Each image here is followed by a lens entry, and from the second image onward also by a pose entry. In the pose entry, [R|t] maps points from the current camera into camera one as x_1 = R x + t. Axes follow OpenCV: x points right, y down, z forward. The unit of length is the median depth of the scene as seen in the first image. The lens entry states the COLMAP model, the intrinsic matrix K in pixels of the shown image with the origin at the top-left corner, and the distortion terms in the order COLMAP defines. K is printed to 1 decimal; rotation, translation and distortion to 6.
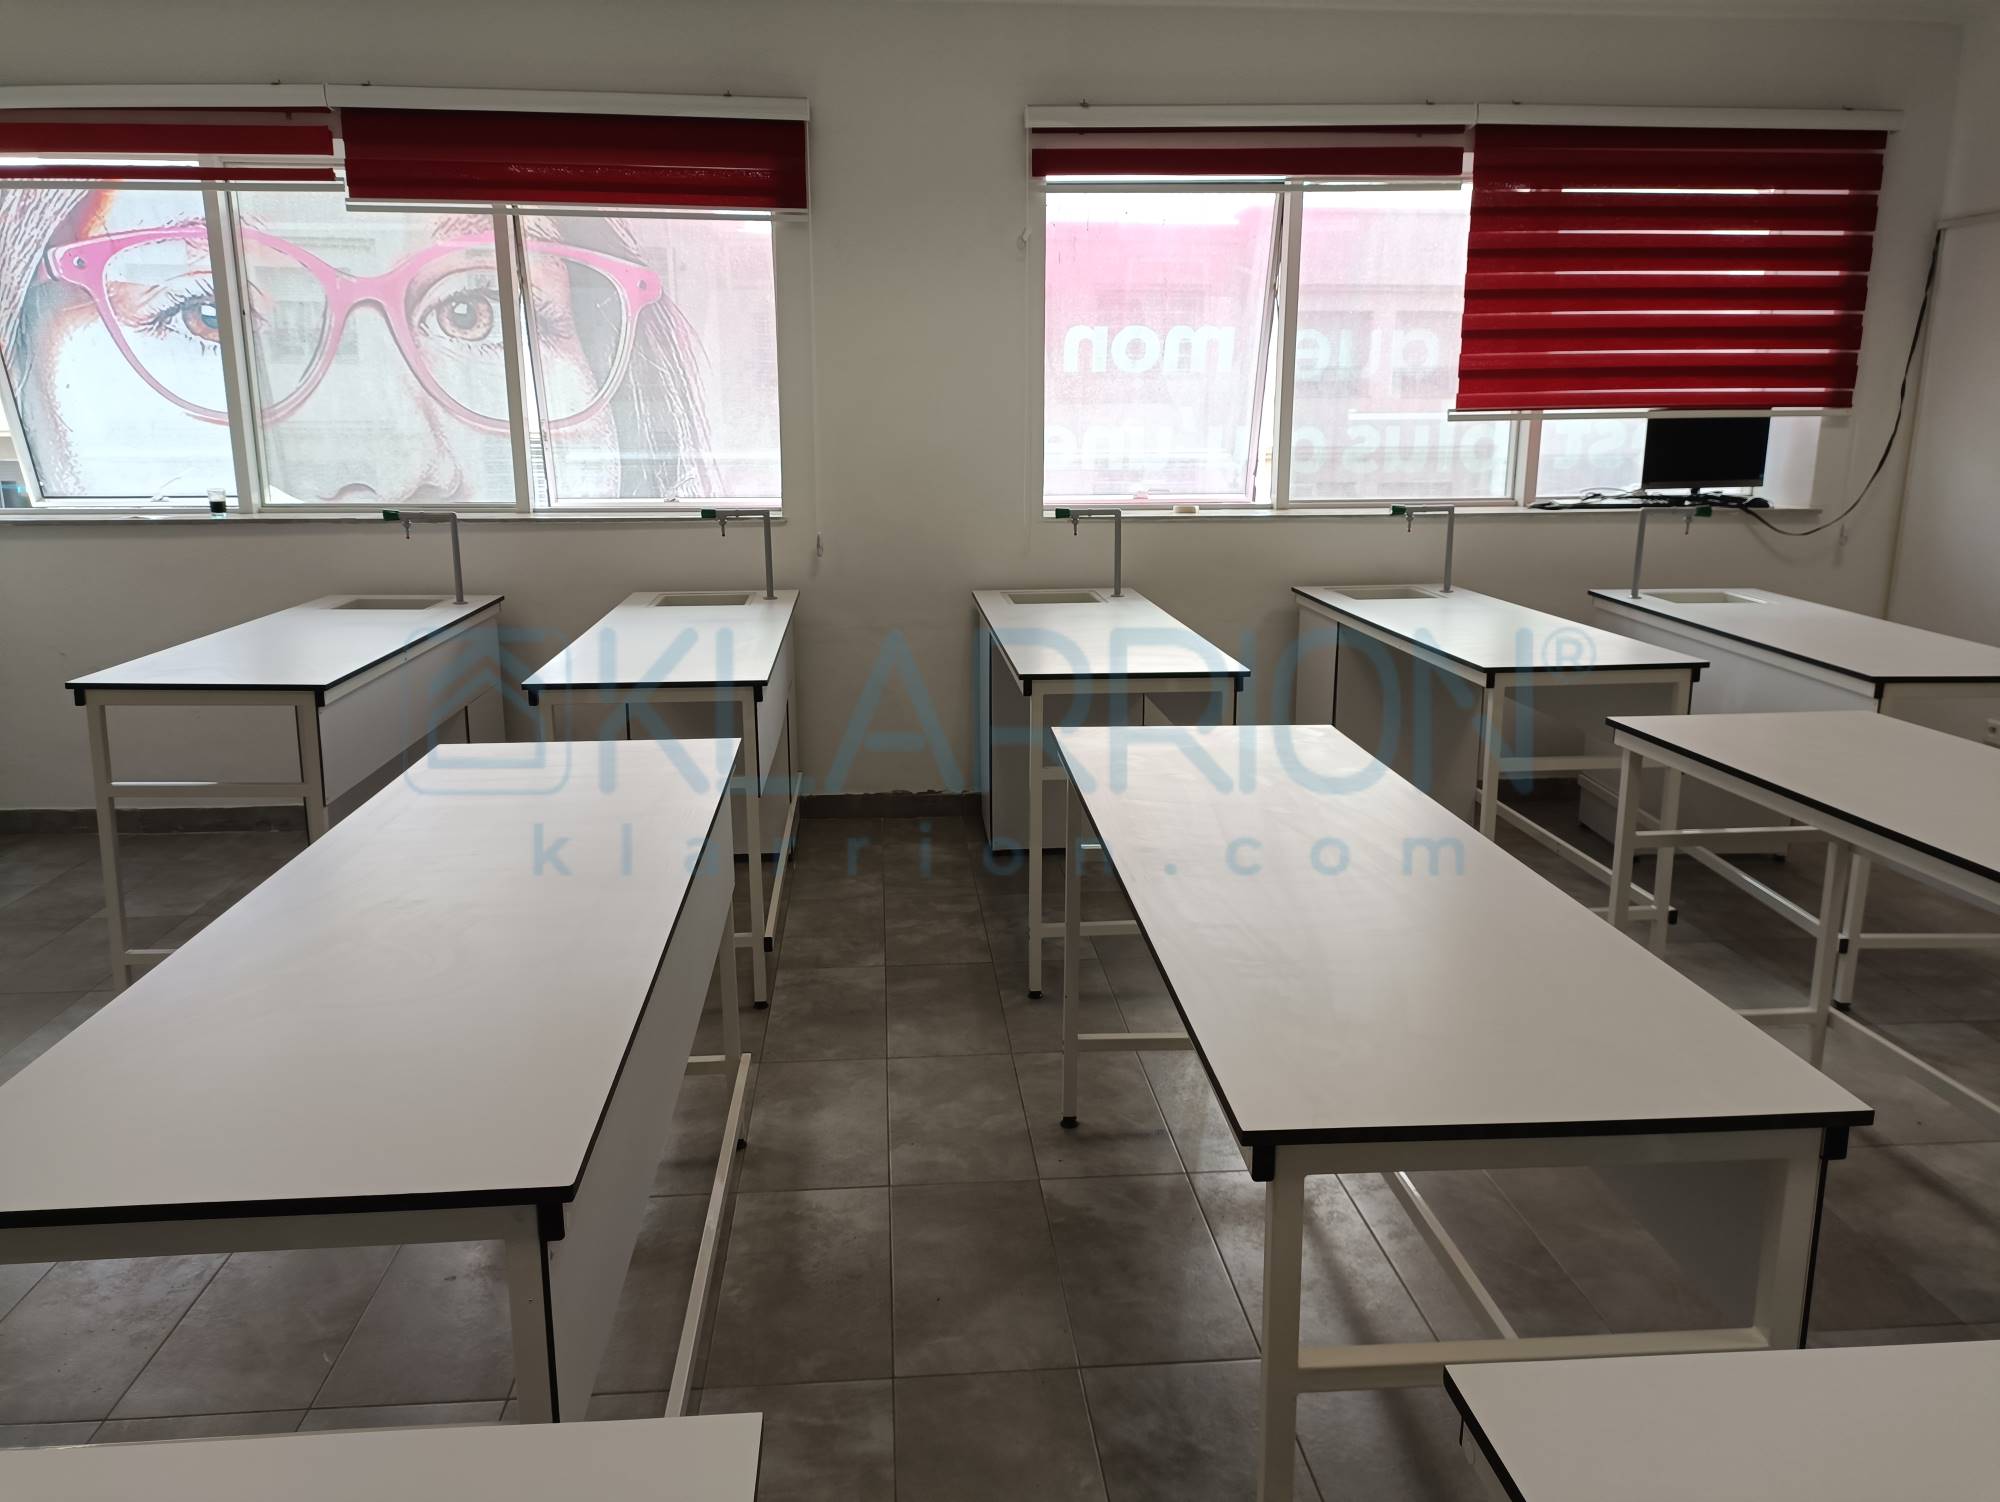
lens RADIAL K [[1474.8, 0, 989.8], [0, 1474.8, 755.0], [0, 0, 1]] dist [0.053859, -0.061920]
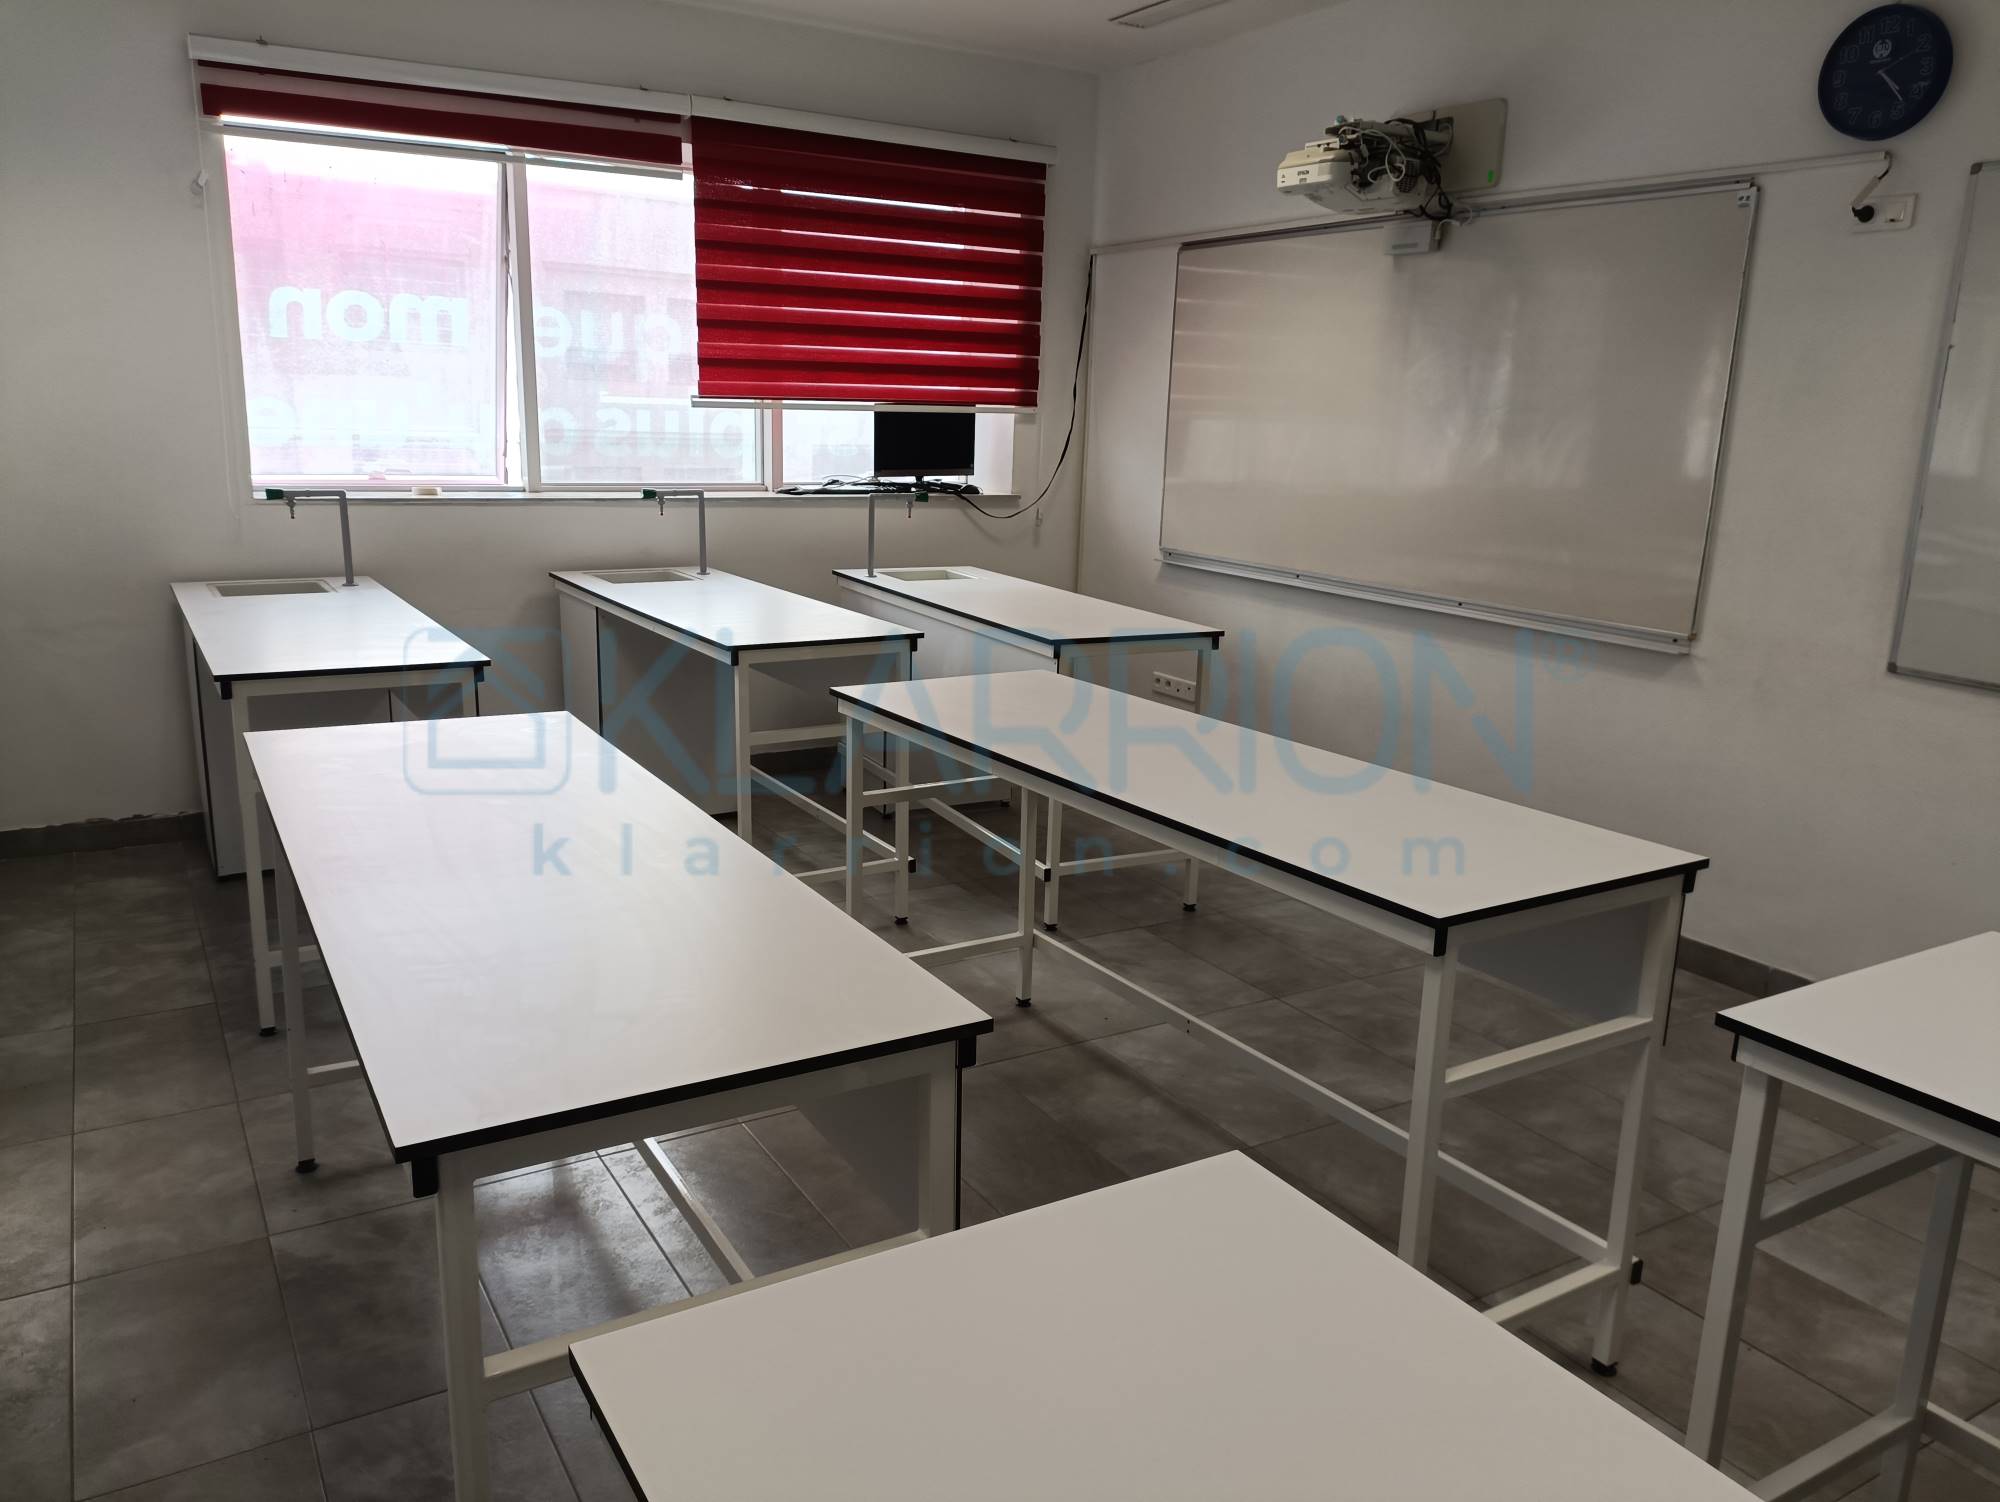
lens RADIAL K [[1474.8, 0, 994.7], [0, 1474.8, 755.7], [0, 0, 1]] dist [0.053859, -0.061920]
pose [[0.894649, -0.075846, 0.440285, 0.029738], [0.071432, 0.997090, 0.026617, 0.002052], [-0.441023, 0.007638, 0.897463, -0.004527]]
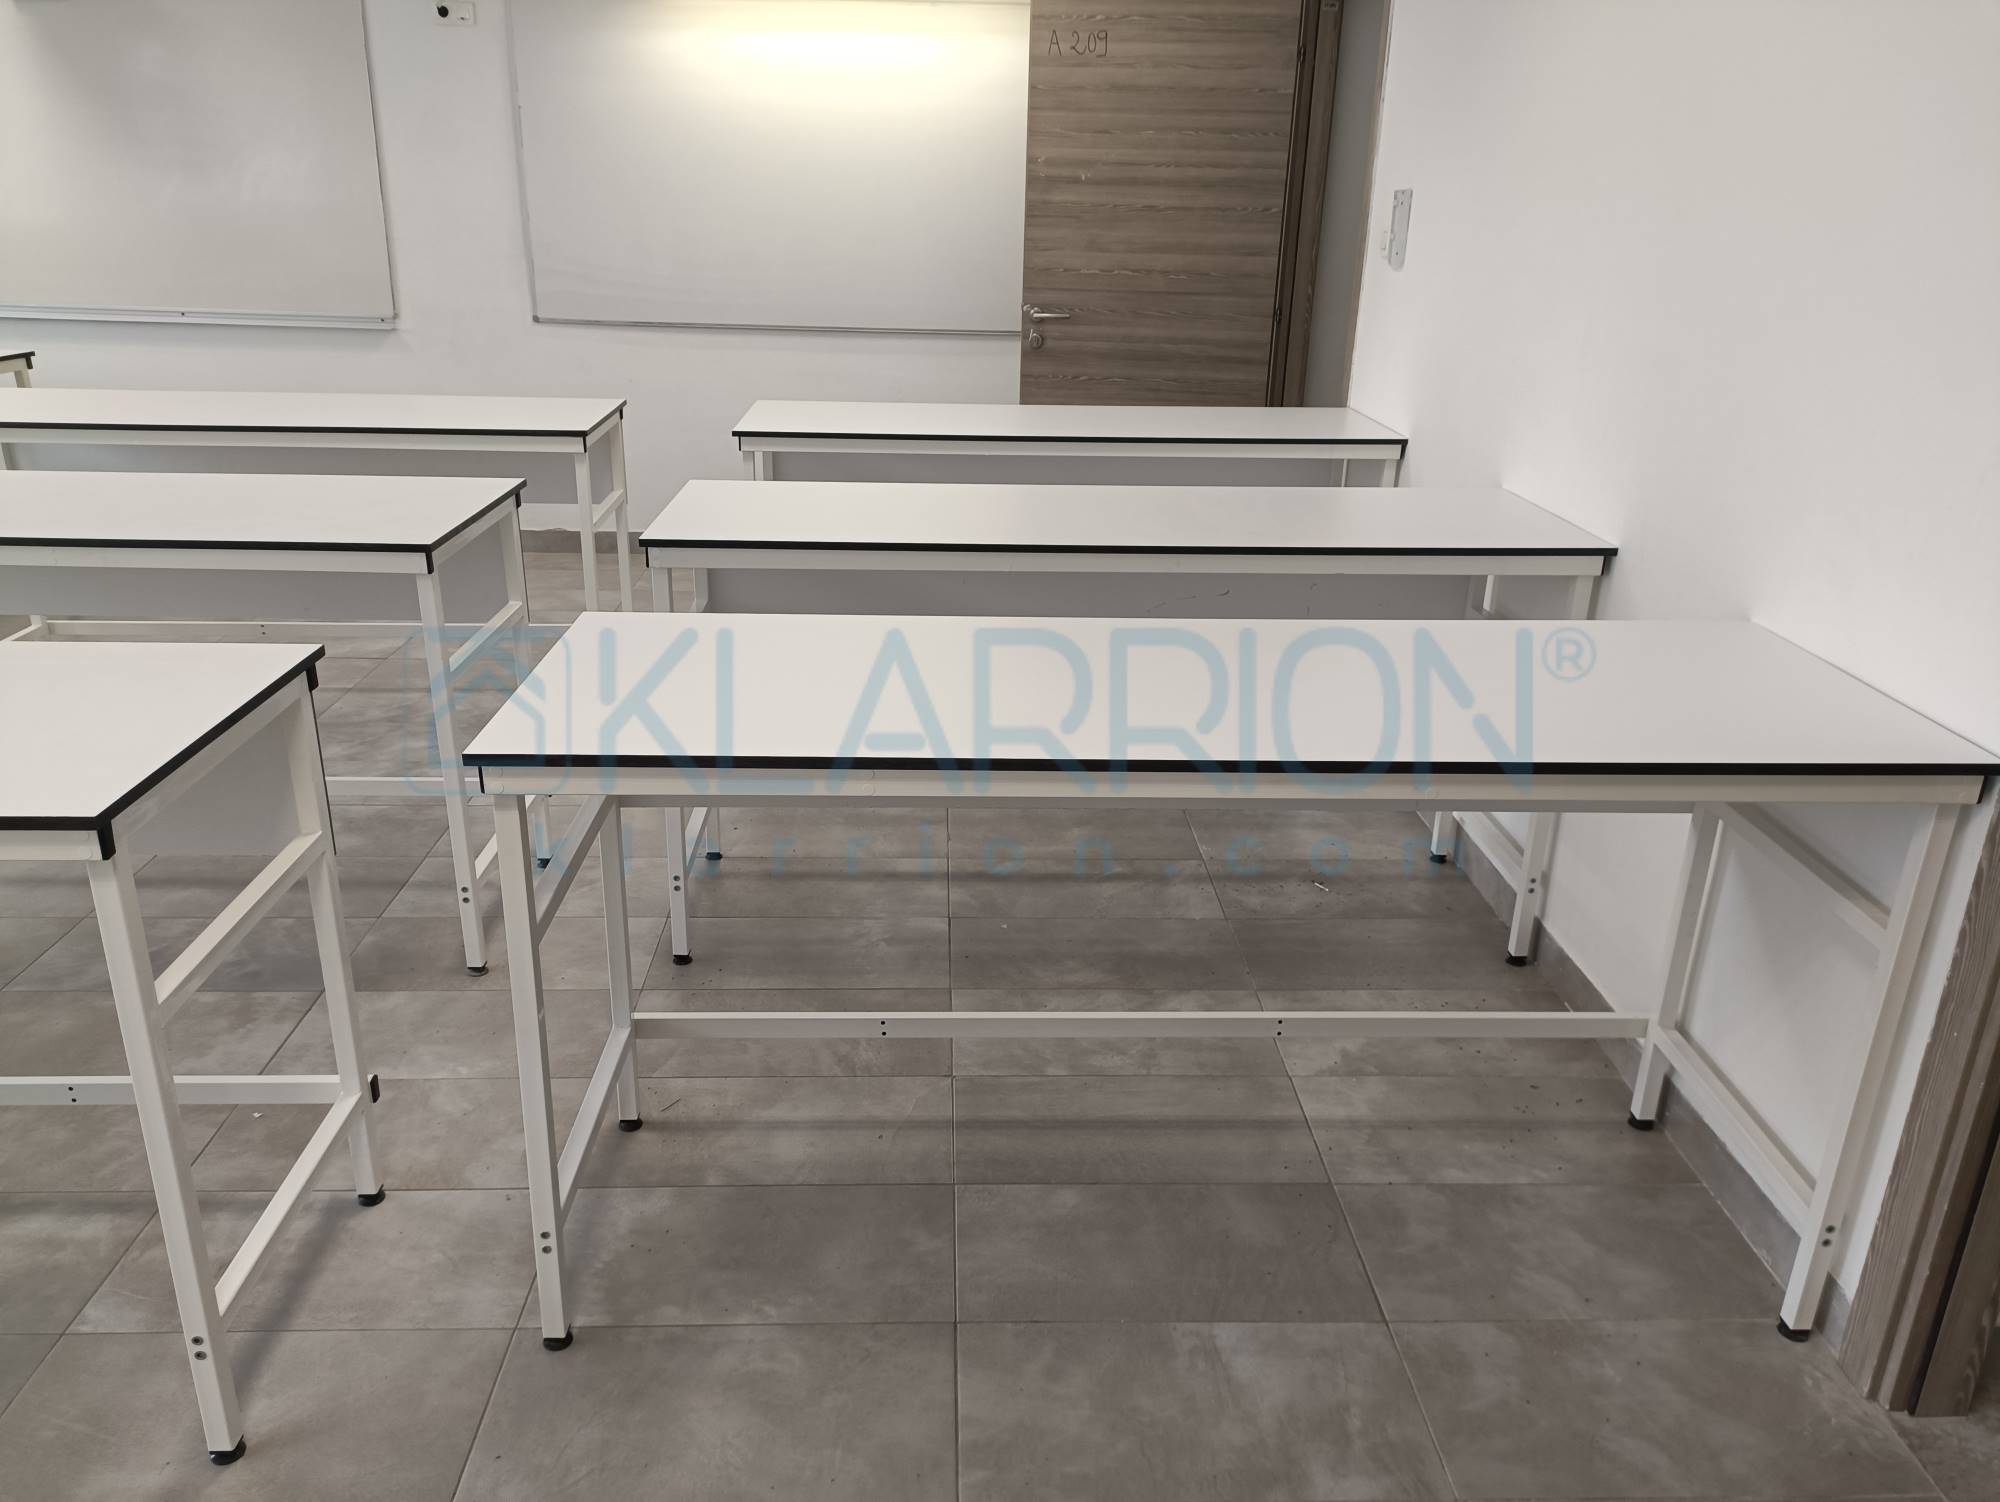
lens RADIAL K [[1474.8, 0, 1003.8], [0, 1474.8, 754.5], [0, 0, 1]] dist [0.053859, -0.061920]
pose [[0.037966, -0.355783, 0.933797, -0.438081], [0.203088, 0.917716, 0.341399, 0.000020], [-0.978424, 0.176682, 0.107097, 0.030728]]
